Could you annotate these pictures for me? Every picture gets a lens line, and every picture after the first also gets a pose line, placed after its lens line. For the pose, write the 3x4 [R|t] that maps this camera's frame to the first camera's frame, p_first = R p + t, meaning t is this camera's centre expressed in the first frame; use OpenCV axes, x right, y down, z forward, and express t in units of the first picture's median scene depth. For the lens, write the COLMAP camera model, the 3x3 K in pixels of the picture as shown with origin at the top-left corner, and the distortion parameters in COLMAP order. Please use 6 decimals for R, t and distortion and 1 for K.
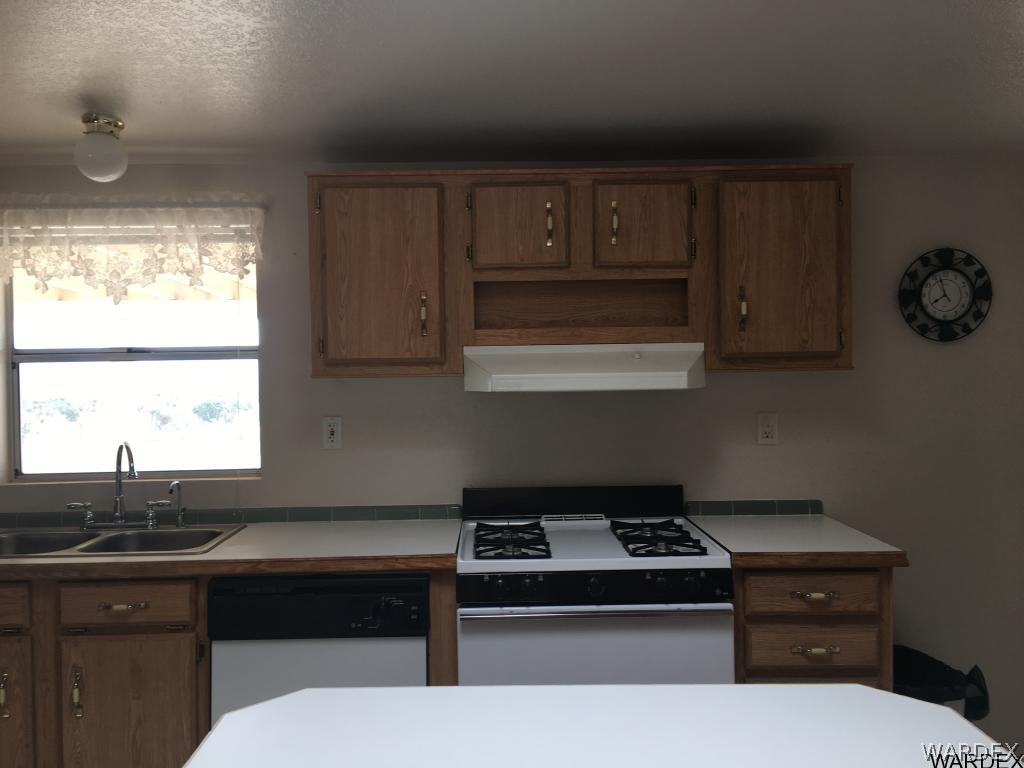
lens RADIAL K [[845.5, 0, 512.0], [0, 845.5, 384.0], [0, 0, 1]] dist [0.074005, -0.096281]
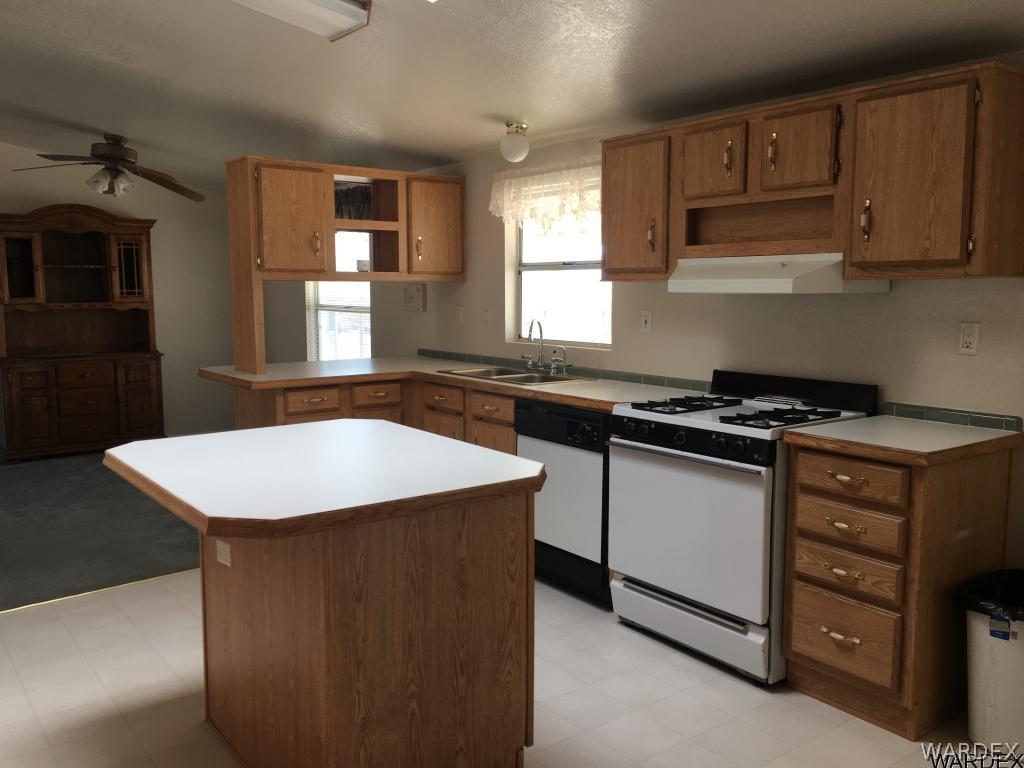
lens RADIAL K [[873.3, 0, 512.0], [0, 873.3, 384.0], [0, 0, 1]] dist [0.070772, -0.094910]
pose [[0.584552, 0.104467, -0.804603, 0.923853], [-0.018444, 0.993131, 0.115545, -0.003461], [0.811147, -0.052702, 0.582463, -0.030485]]
